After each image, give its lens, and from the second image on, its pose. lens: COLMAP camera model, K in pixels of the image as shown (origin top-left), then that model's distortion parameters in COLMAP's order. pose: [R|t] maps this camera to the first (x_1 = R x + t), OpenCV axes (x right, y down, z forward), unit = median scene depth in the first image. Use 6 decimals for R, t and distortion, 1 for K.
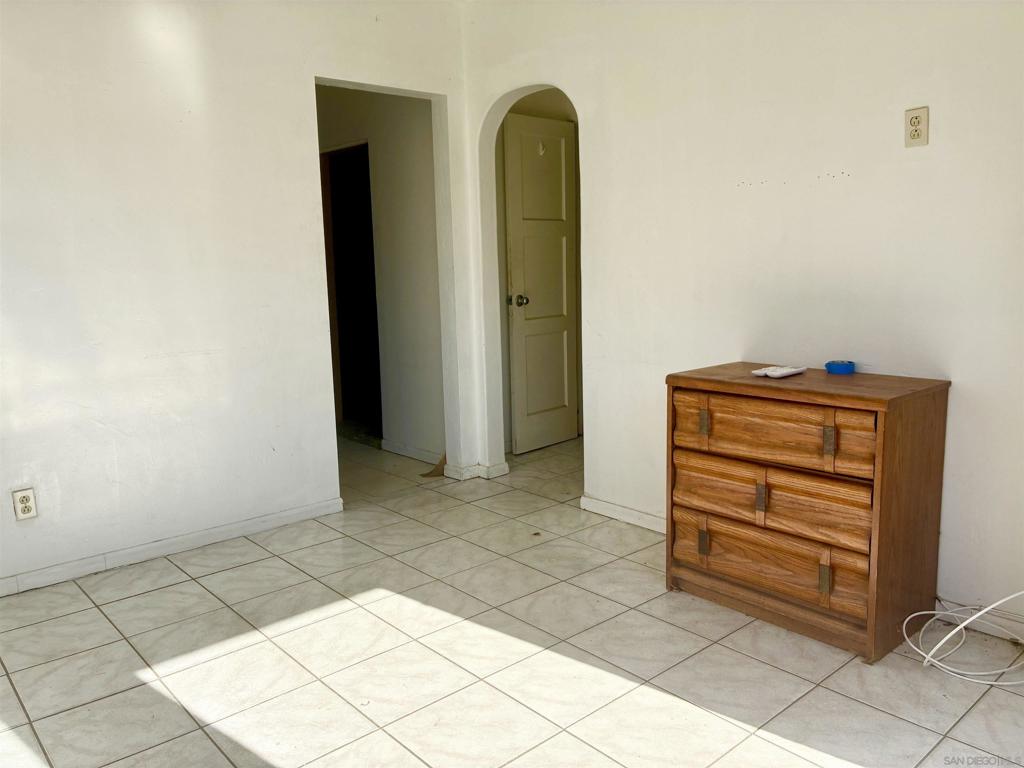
lens RADIAL K [[787.9, 0, 513.0], [0, 787.9, 376.5], [0, 0, 1]] dist [0.038537, -0.031191]
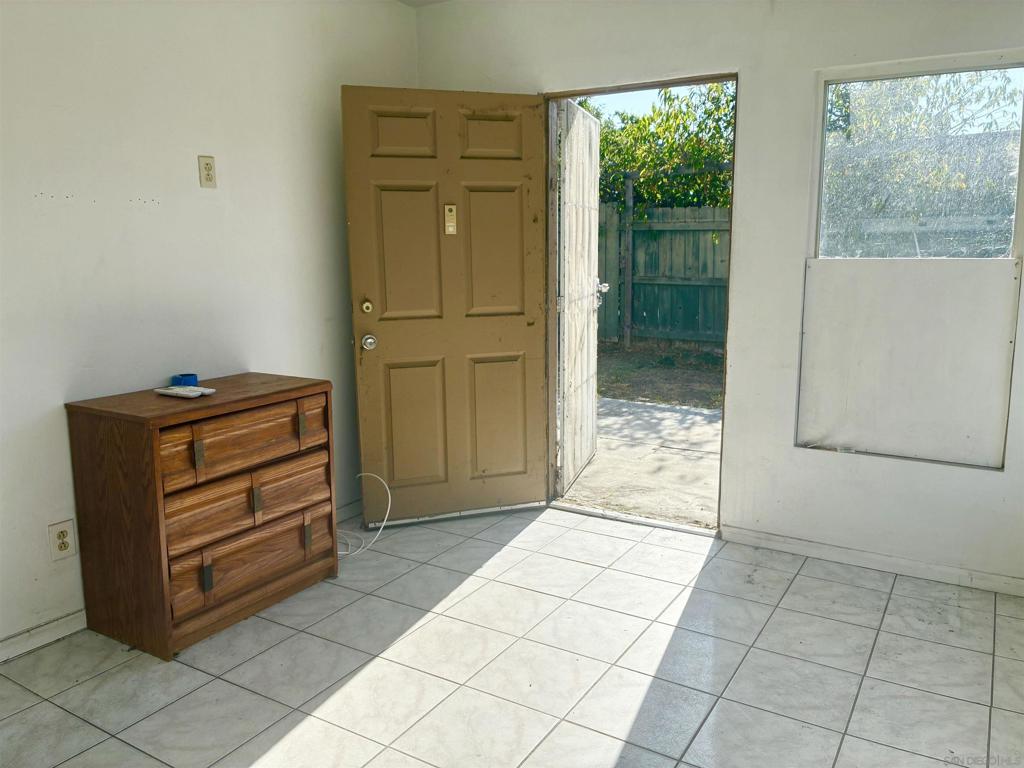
lens RADIAL K [[787.9, 0, 513.4], [0, 787.9, 388.7], [0, 0, 1]] dist [0.038537, -0.031191]
pose [[-0.295810, -0.141692, 0.944680, -0.784185], [0.153827, 0.968965, 0.193503, -0.148723], [-0.942780, 0.202558, -0.264834, 0.907942]]
